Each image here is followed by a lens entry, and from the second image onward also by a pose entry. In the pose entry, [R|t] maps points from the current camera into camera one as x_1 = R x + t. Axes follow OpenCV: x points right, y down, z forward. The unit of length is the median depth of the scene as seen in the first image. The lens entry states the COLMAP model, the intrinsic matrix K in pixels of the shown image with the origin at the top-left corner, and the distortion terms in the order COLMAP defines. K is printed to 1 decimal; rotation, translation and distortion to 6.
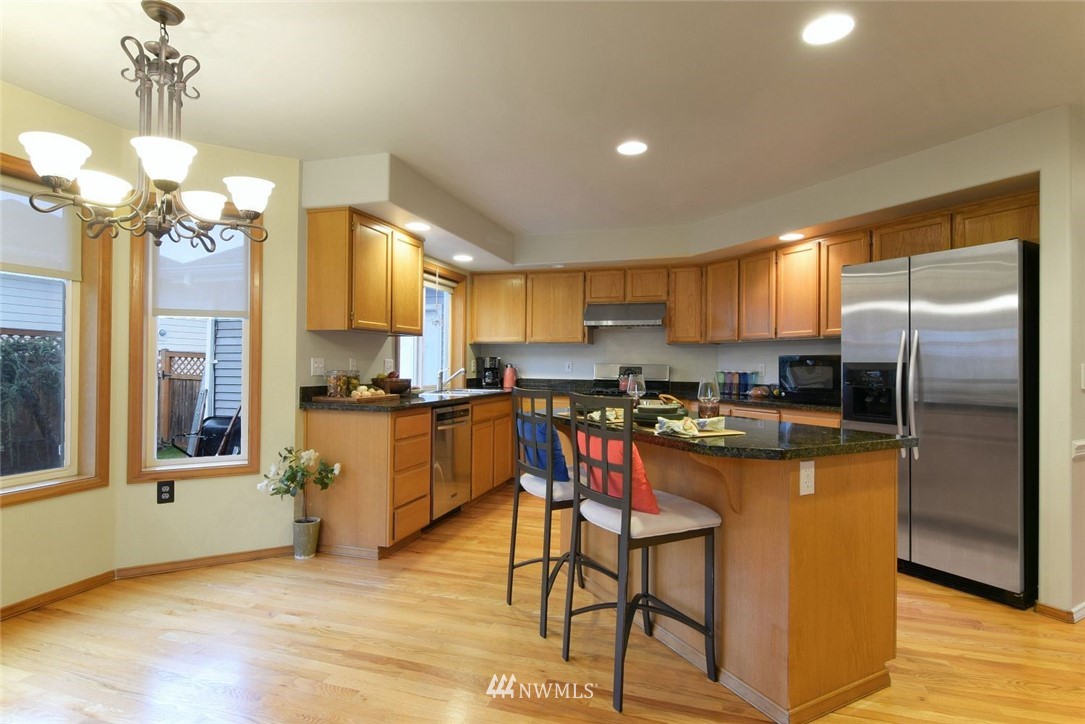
lens RADIAL K [[535.0, 0, 542.5], [0, 535.0, 362.0], [0, 0, 1]] dist [0.001822, -0.001982]
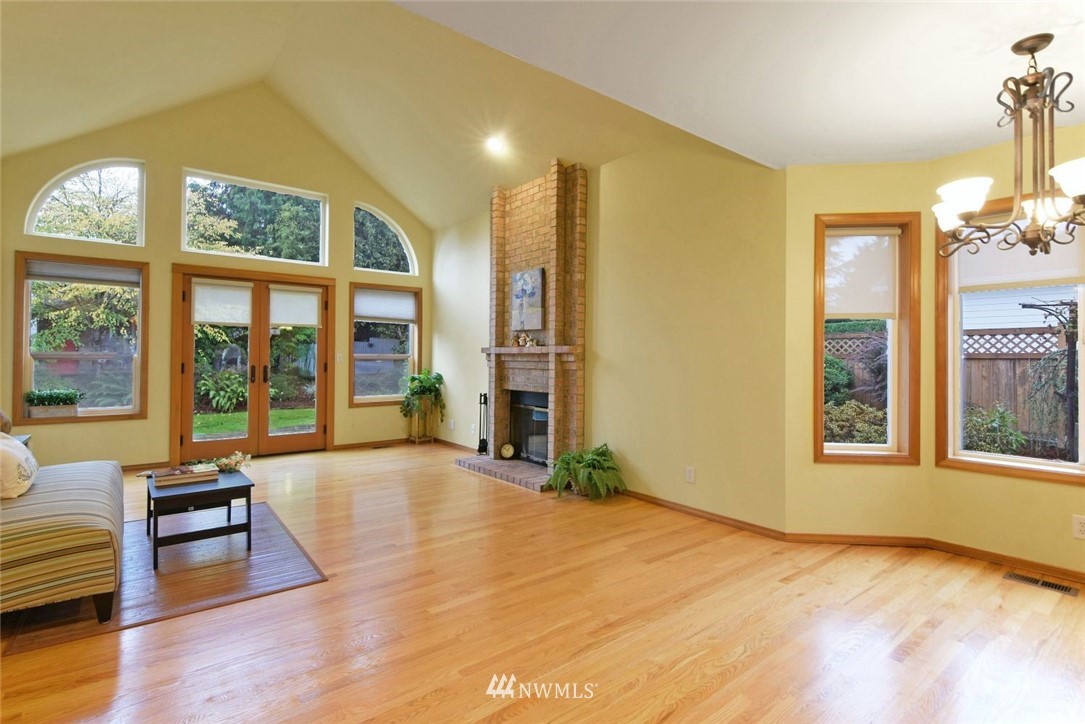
lens RADIAL K [[525.6, 0, 542.5], [0, 525.6, 362.0], [0, 0, 1]] dist [0.005714, -0.007489]
pose [[-0.564089, -0.001948, -0.825712, 0.337846], [-0.004979, 0.999987, 0.001043, 0.004588], [0.825699, 0.004700, -0.564091, 0.337336]]
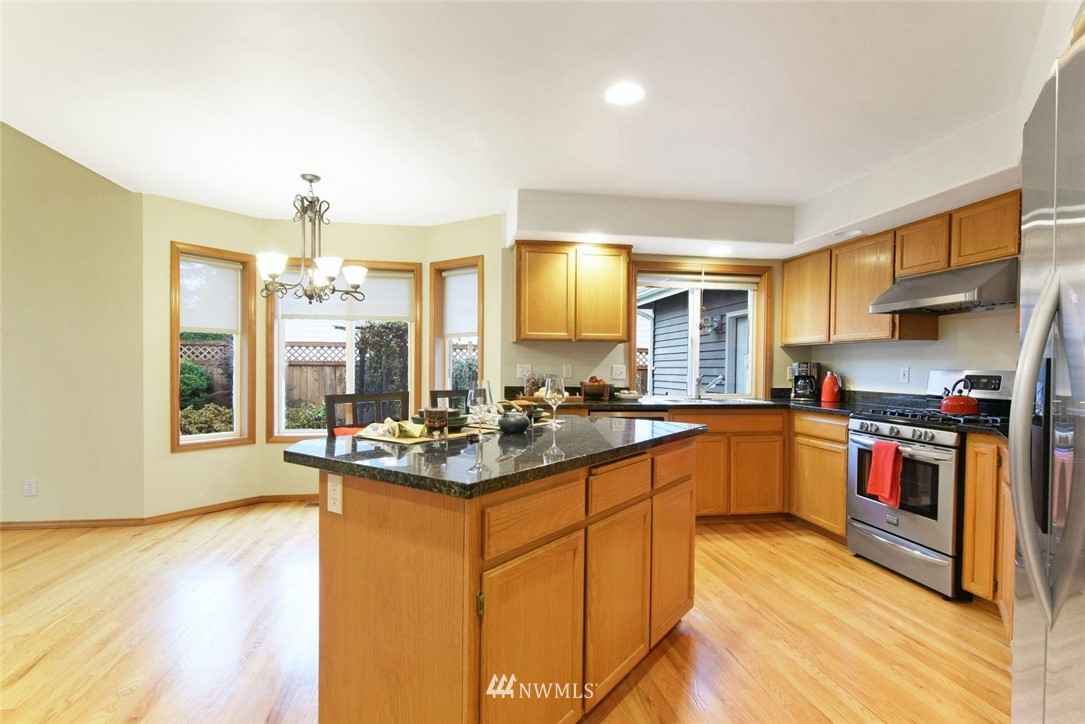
lens RADIAL K [[538.2, 0, 544.1], [0, 538.2, 372.8], [0, 0, 1]] dist [0.012399, -0.012448]
pose [[0.461320, 0.006092, -0.887213, 0.590232], [-0.002814, 0.999981, 0.005403, 0.005386], [0.887229, 0.000004, 0.461329, 0.371800]]
